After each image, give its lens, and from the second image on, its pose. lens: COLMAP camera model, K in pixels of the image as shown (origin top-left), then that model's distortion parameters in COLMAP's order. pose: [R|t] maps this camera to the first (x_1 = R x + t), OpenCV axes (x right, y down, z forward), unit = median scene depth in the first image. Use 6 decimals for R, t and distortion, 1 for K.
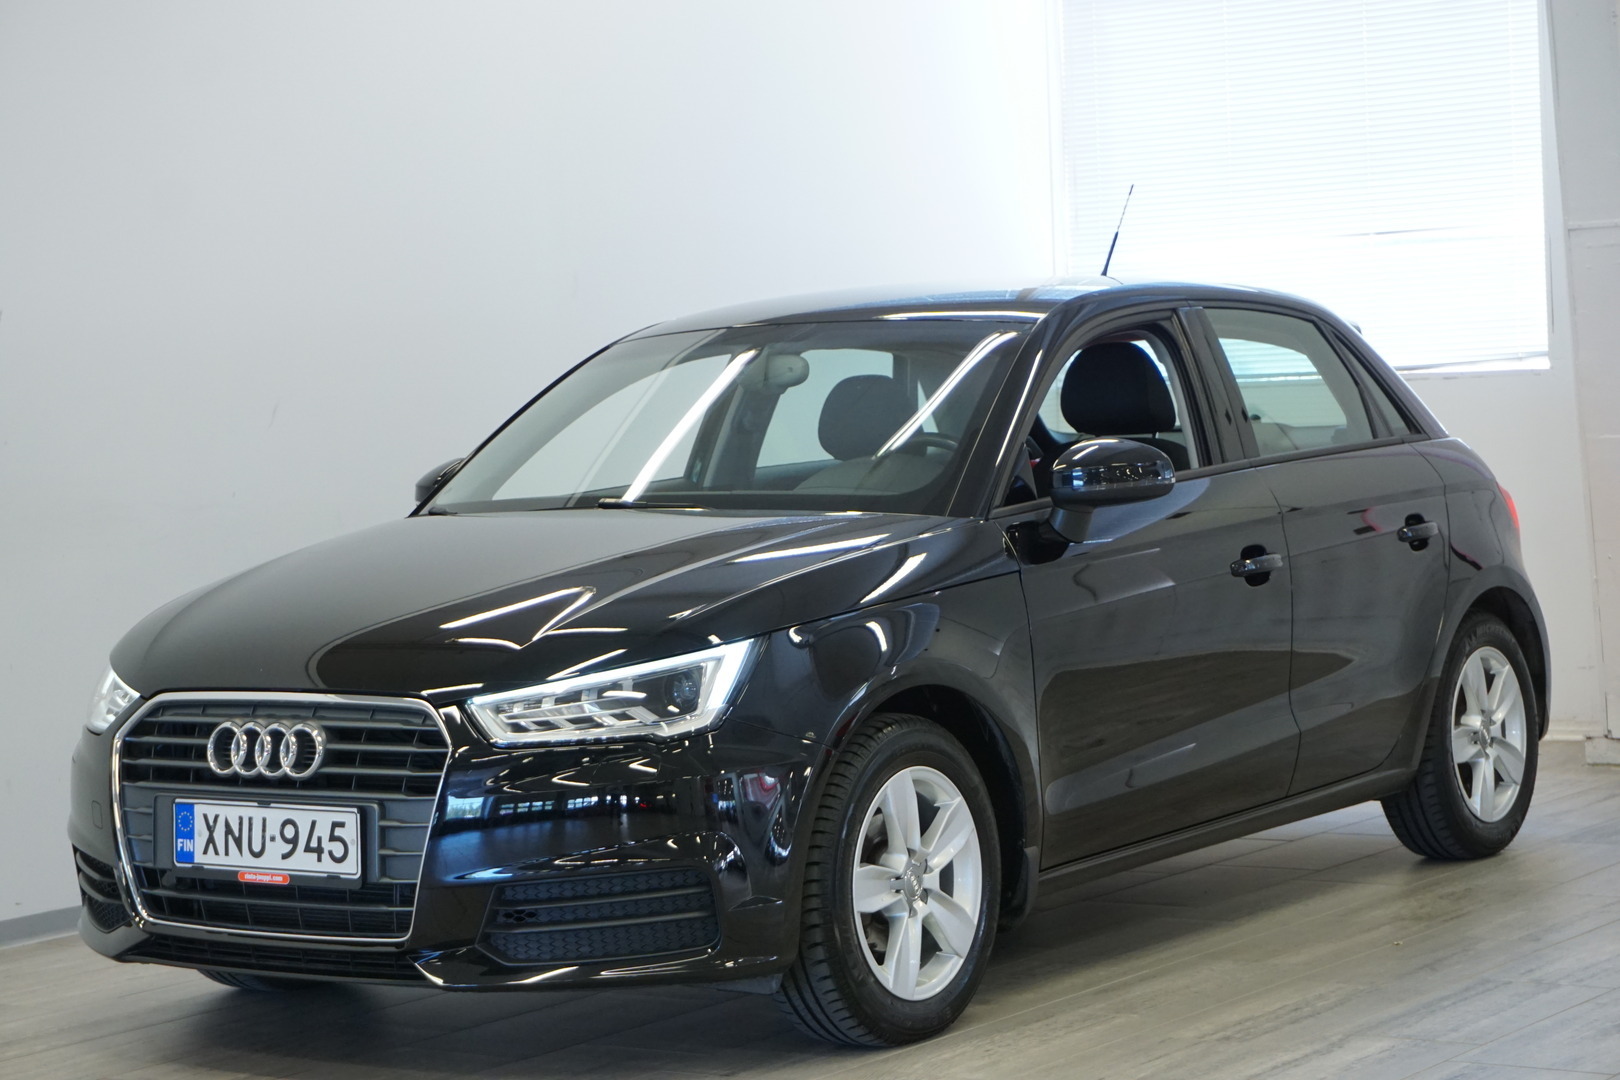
lens RADIAL K [[3492.9, 0, 810.0], [0, 3492.9, 540.0], [0, 0, 1]] dist [-0.060058, -0.254829]
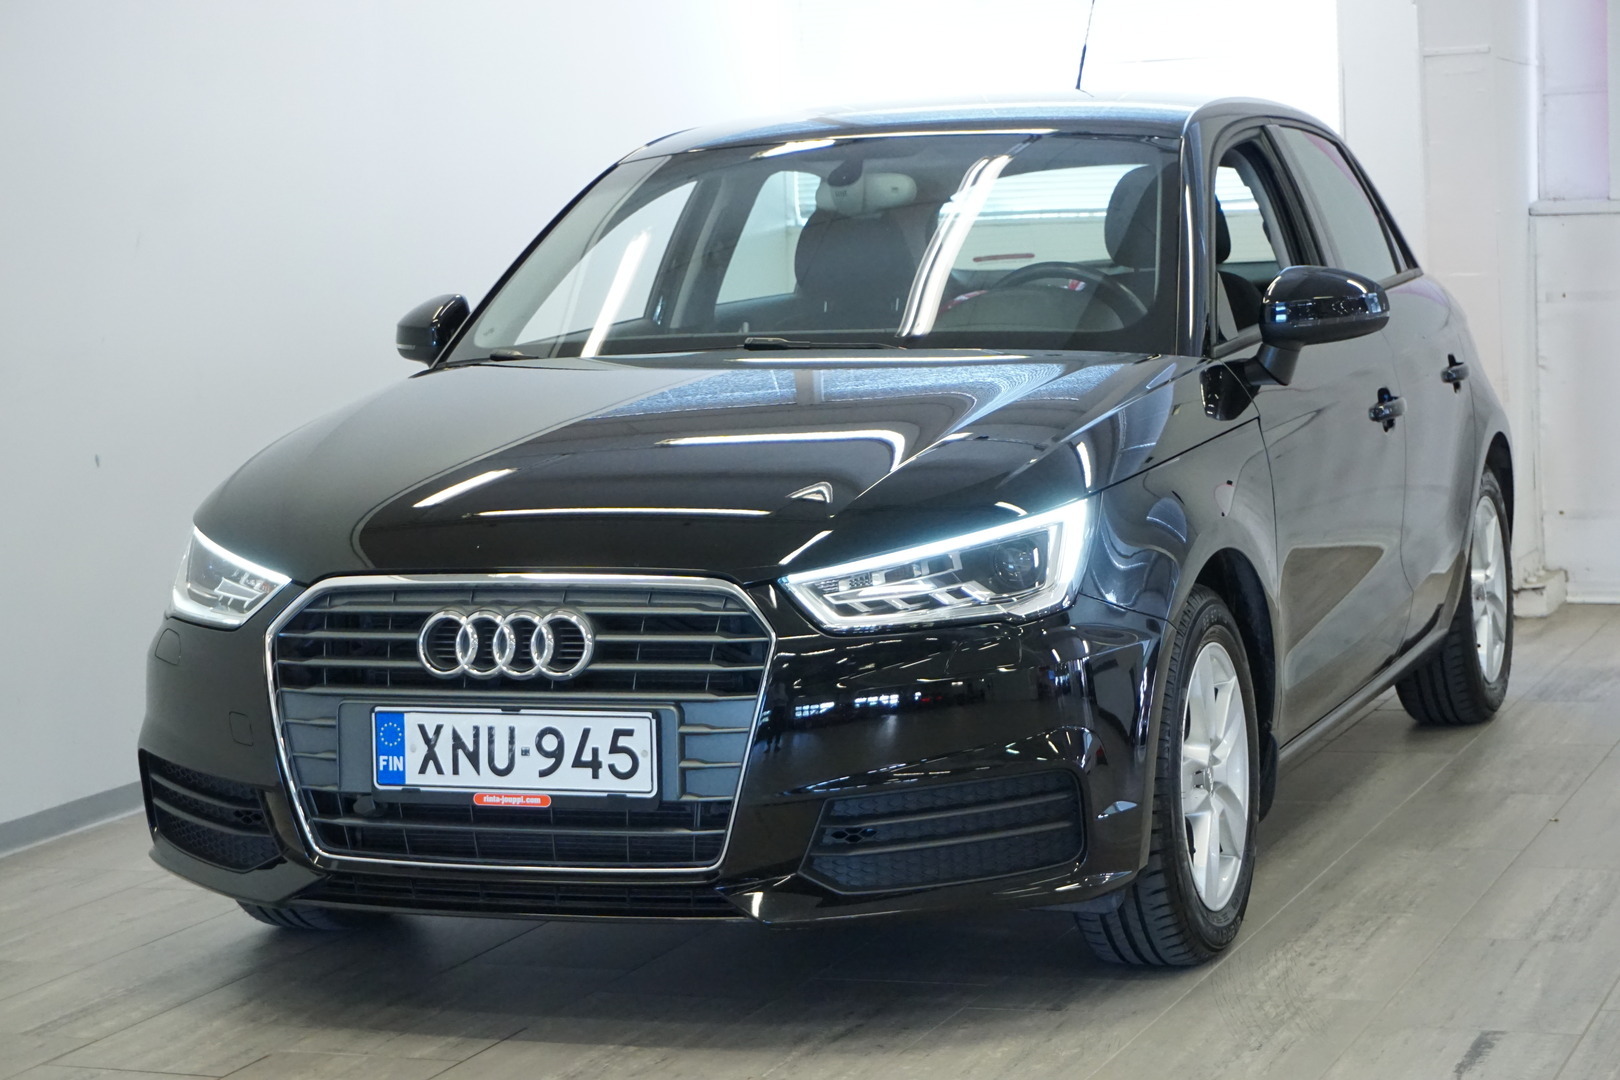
lens RADIAL K [[3492.9, 0, 810.0], [0, 3492.9, 540.0], [0, 0, 1]] dist [-0.060058, -0.254829]
pose [[0.971876, -0.019236, 0.234707, -0.279869], [0.009624, 0.999070, 0.042030, 0.001827], [-0.235298, -0.038589, 0.971157, 0.186875]]
